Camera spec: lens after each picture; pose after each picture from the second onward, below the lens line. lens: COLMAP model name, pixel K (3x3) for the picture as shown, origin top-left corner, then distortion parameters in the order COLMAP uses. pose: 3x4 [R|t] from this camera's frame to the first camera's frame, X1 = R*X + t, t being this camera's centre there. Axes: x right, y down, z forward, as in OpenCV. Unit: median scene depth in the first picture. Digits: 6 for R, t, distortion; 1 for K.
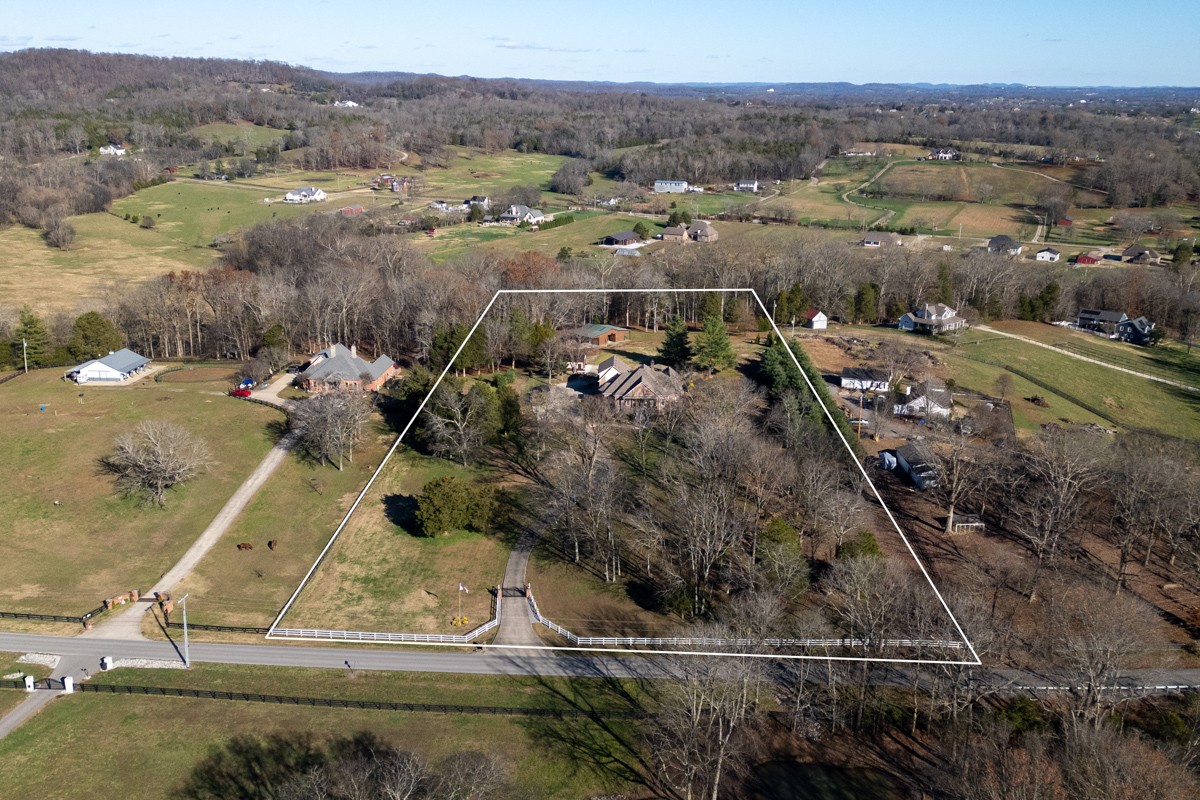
lens RADIAL K [[1077.2, 0, 600.0], [0, 1077.2, 400.0], [0, 0, 1]] dist [0.100119, -0.135113]
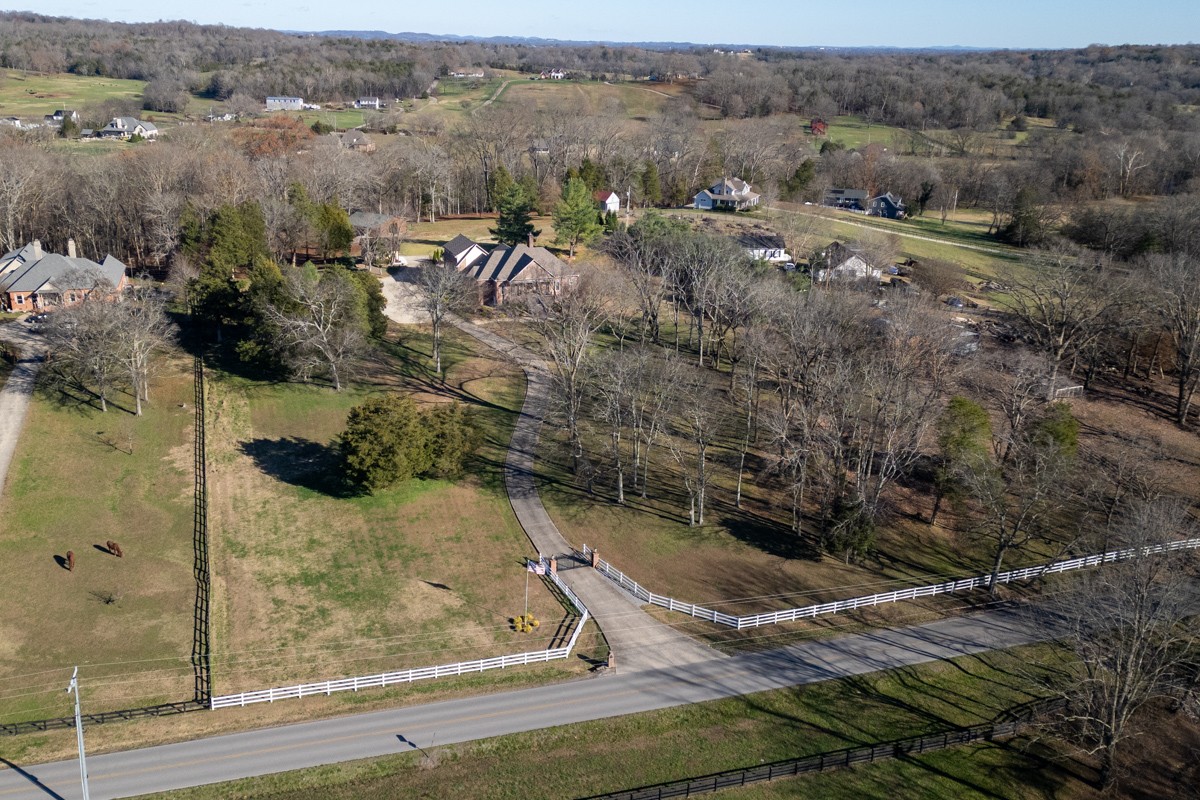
lens RADIAL K [[1077.2, 0, 600.0], [0, 1077.2, 400.0], [0, 0, 1]] dist [0.100119, -0.135113]
pose [[0.937763, -0.101723, 0.332044, -0.114241], [0.080282, 0.993739, 0.077704, 0.016515], [-0.337869, -0.046210, 0.940058, 0.179559]]
